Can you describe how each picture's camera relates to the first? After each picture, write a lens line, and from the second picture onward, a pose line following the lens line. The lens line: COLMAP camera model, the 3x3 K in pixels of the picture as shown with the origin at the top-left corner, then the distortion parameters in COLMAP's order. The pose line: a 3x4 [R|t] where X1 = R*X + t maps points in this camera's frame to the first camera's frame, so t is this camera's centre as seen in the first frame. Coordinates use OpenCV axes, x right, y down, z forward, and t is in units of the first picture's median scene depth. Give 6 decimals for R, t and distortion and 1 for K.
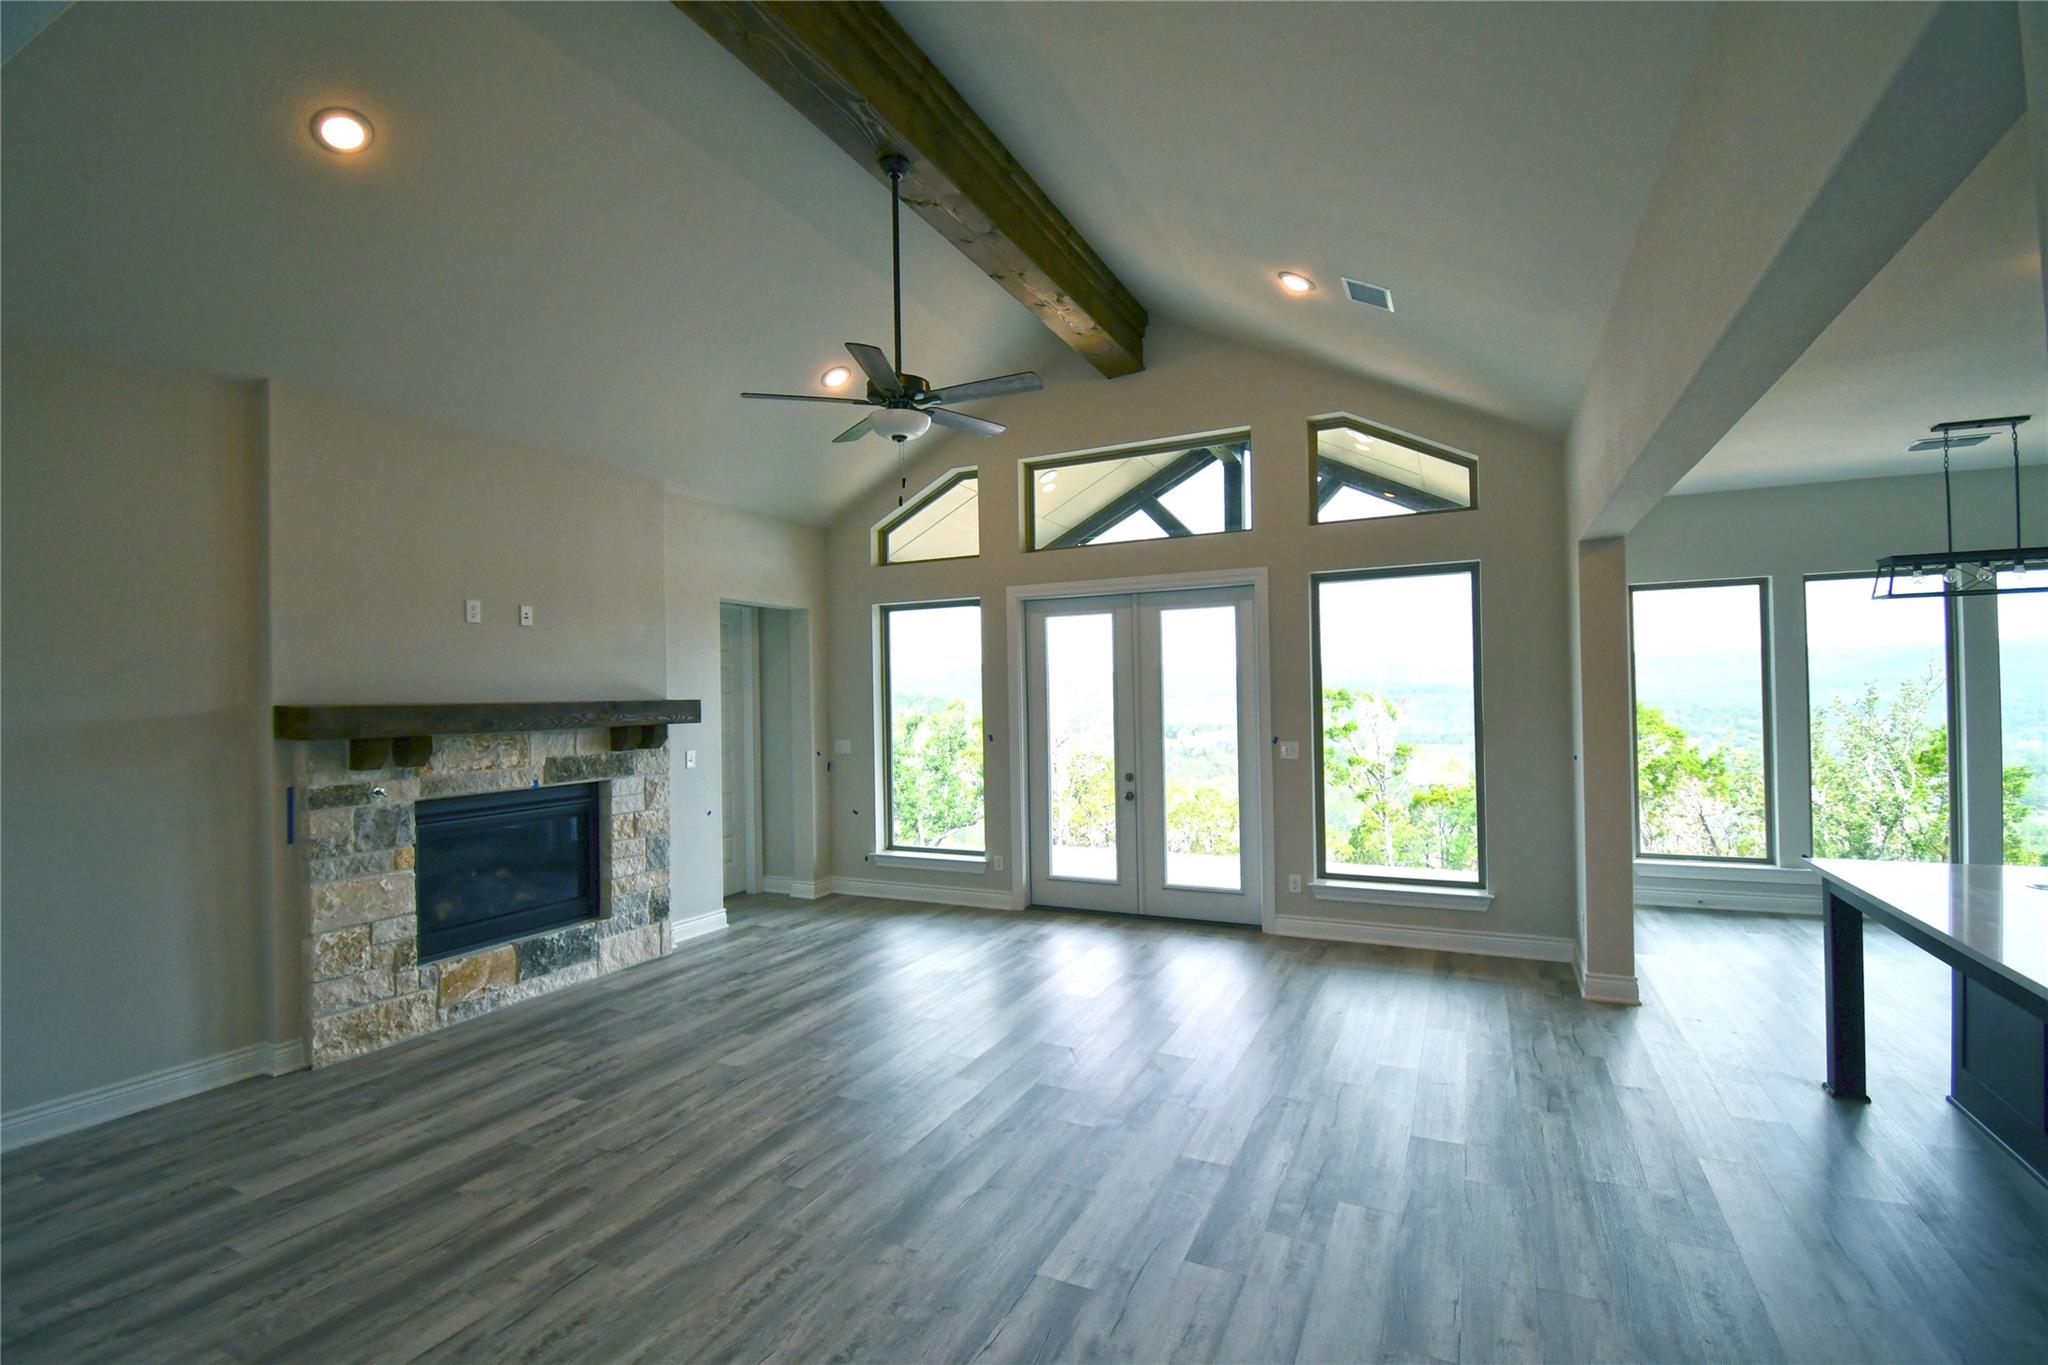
lens RADIAL K [[924.9, 0, 1024.0], [0, 924.9, 682.5], [0, 0, 1]] dist [0.021019, -0.028012]
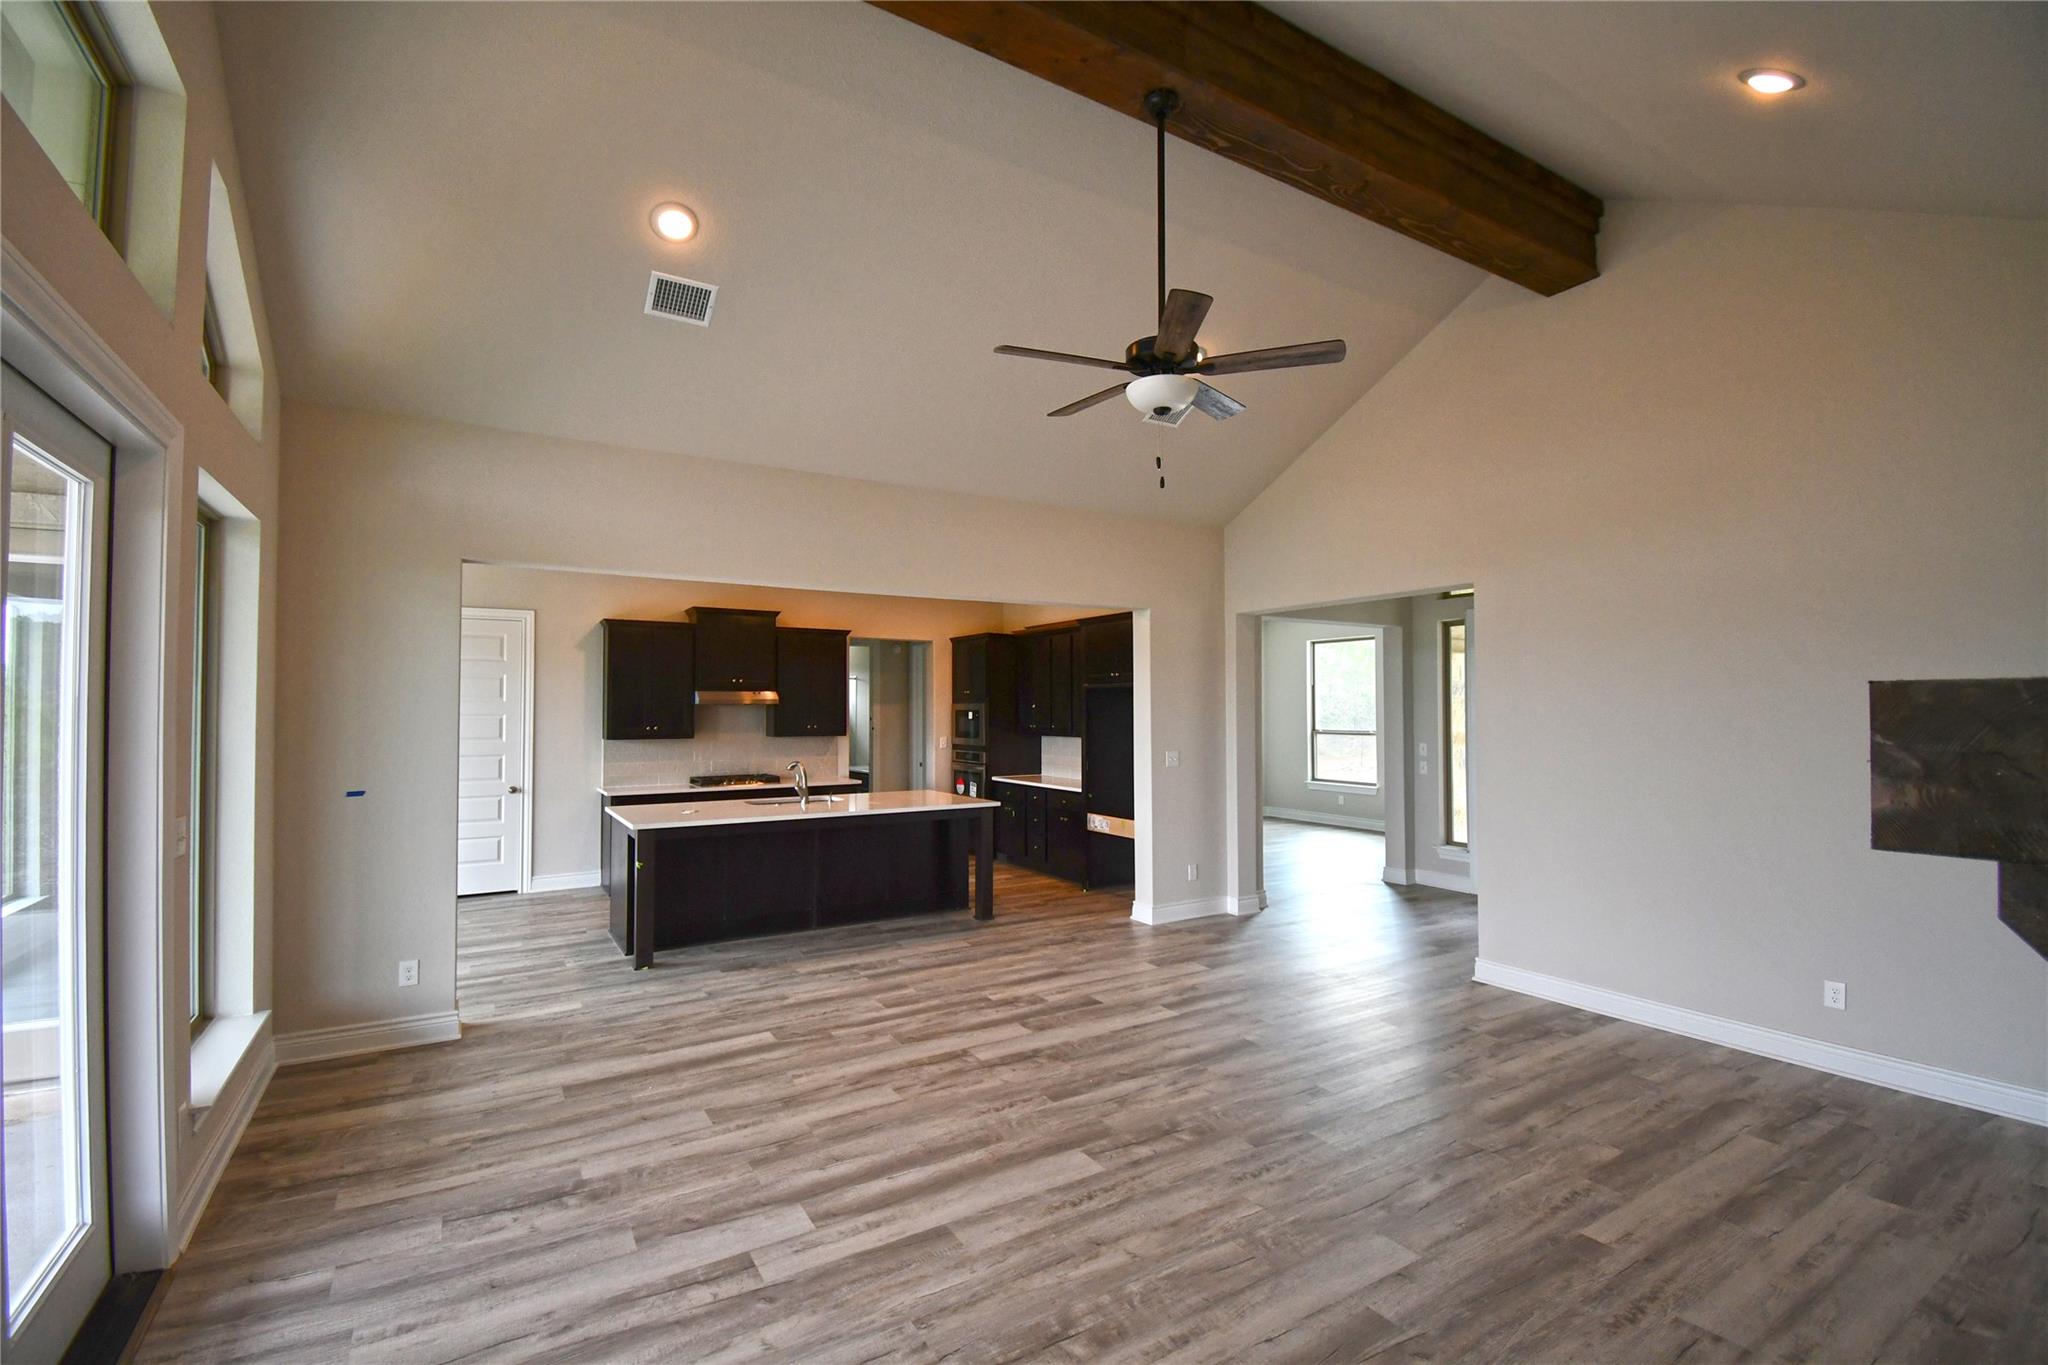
lens RADIAL K [[896.4, 0, 1024.1], [0, 896.4, 692.3], [0, 0, 1]] dist [0.015356, -0.024530]
pose [[-0.841891, 0.029869, 0.538820, -0.413947], [0.008438, 0.999074, -0.042198, 0.031930], [-0.539582, -0.030980, -0.841363, 1.559814]]
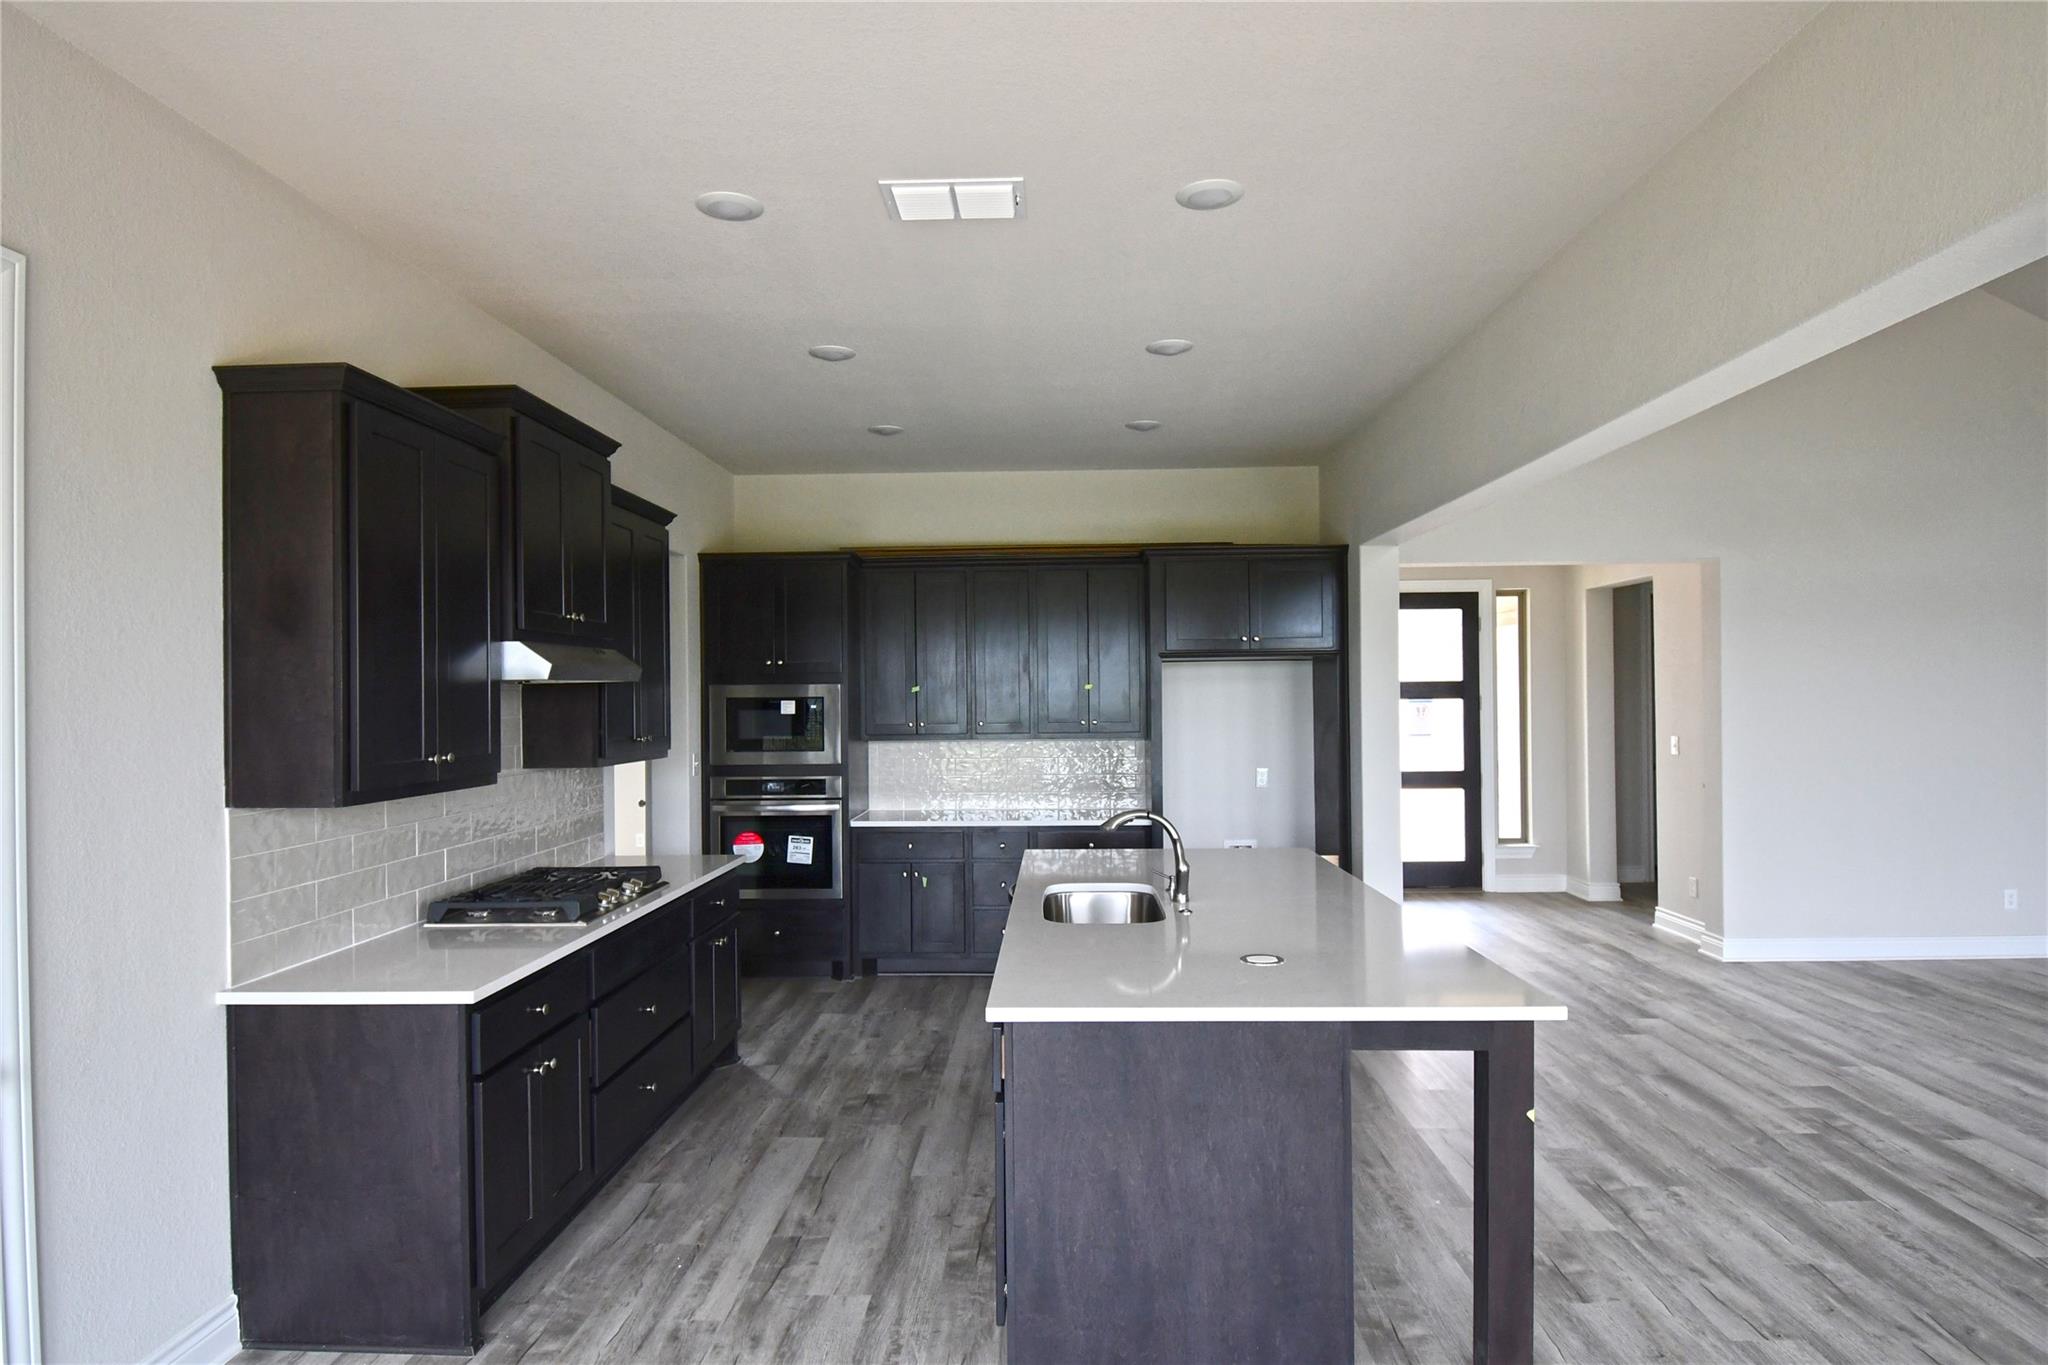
lens RADIAL K [[1133.3, 0, 1024.0], [0, 1133.3, 682.5], [0, 0, 1]] dist [-0.003733, -0.015100]
pose [[-0.916488, 0.023459, -0.399374, 1.142982], [0.033388, 0.999282, -0.017923, -0.000652], [0.398667, -0.029761, -0.916613, 1.221190]]
